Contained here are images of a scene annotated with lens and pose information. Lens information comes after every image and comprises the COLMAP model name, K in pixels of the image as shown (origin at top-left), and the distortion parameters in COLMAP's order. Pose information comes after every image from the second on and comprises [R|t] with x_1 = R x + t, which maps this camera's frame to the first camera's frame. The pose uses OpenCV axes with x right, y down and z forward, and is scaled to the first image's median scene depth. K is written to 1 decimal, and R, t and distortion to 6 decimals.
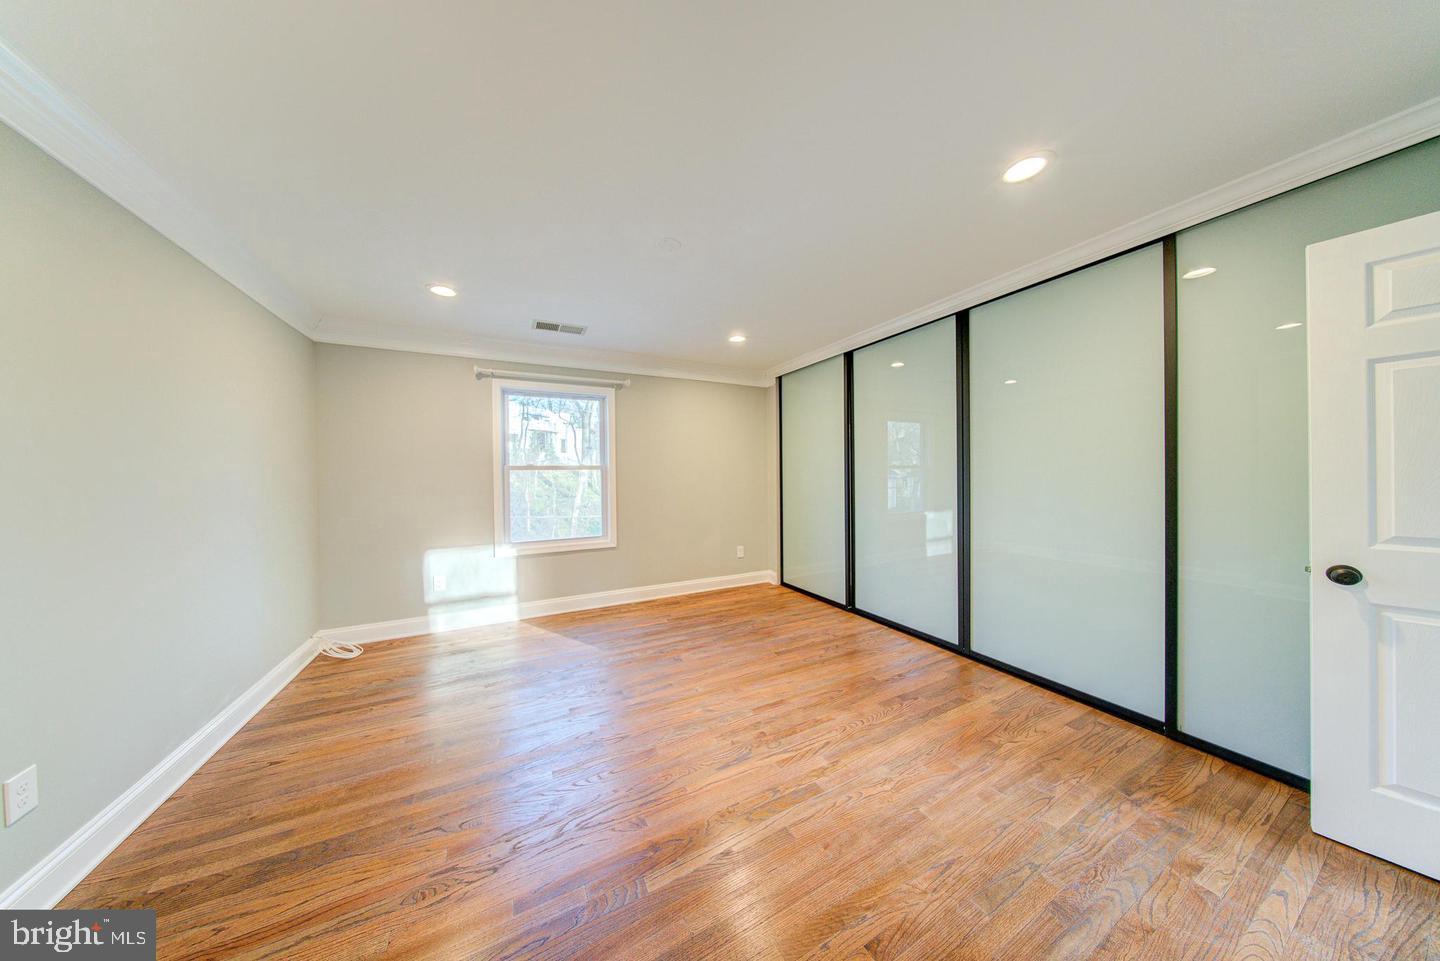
lens RADIAL K [[402.7, 0, 716.7], [0, 402.7, 475.8], [0, 0, 1]] dist [0.000034, 0.000041]
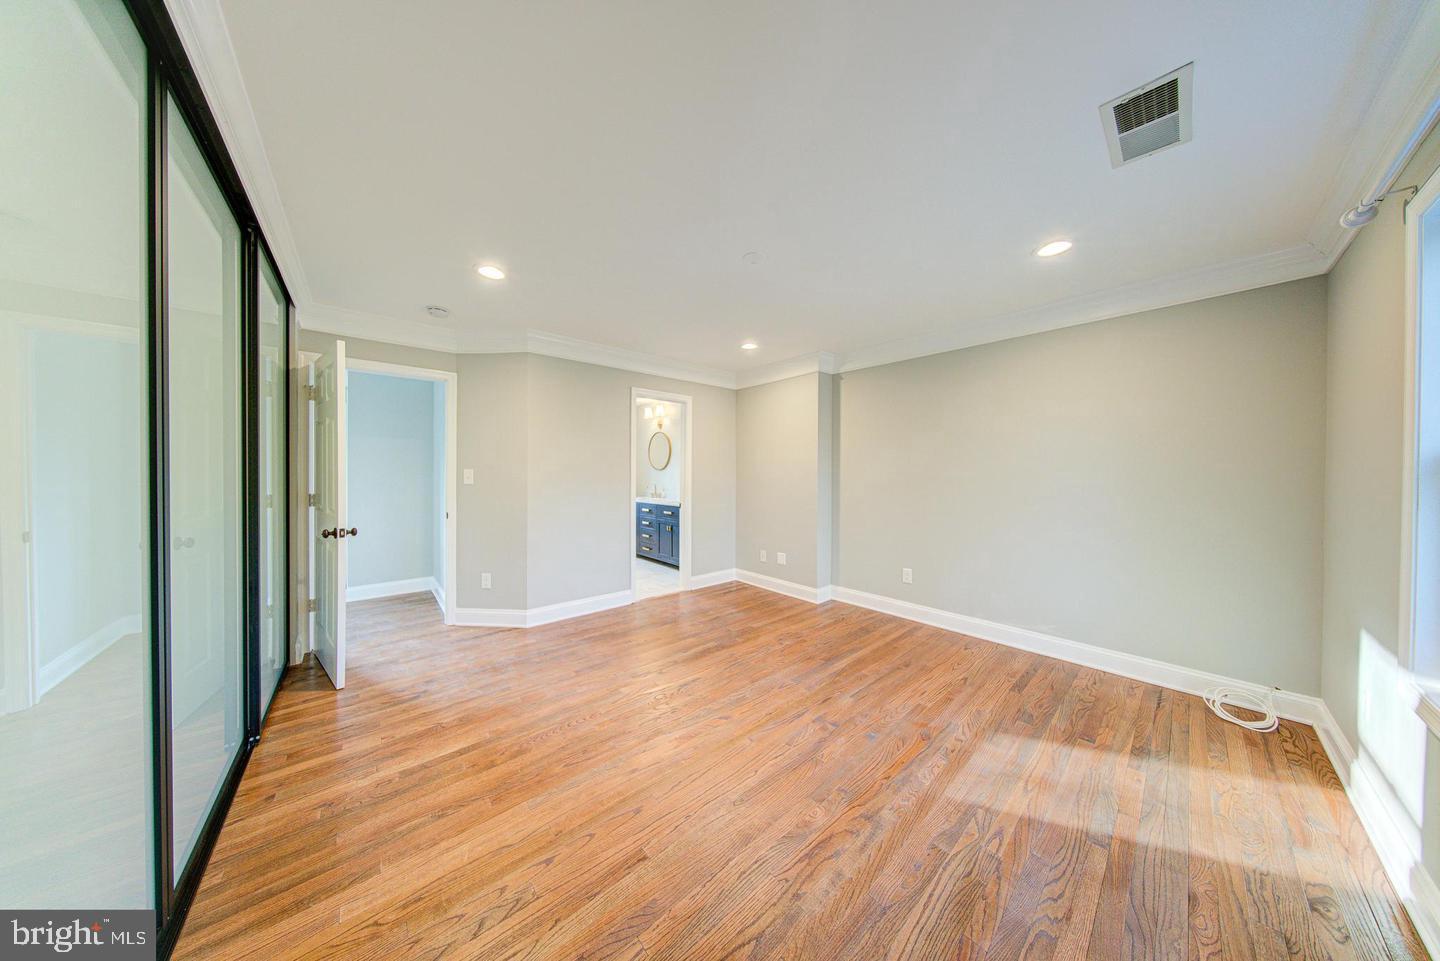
lens RADIAL K [[402.7, 0, 716.7], [0, 402.7, 475.8], [0, 0, 1]] dist [0.000034, 0.000041]
pose [[-0.970144, 0.008464, -0.242384, 0.227630], [0.007077, 0.999953, 0.006591, -0.006217], [0.242428, 0.004679, -0.970158, 1.912819]]
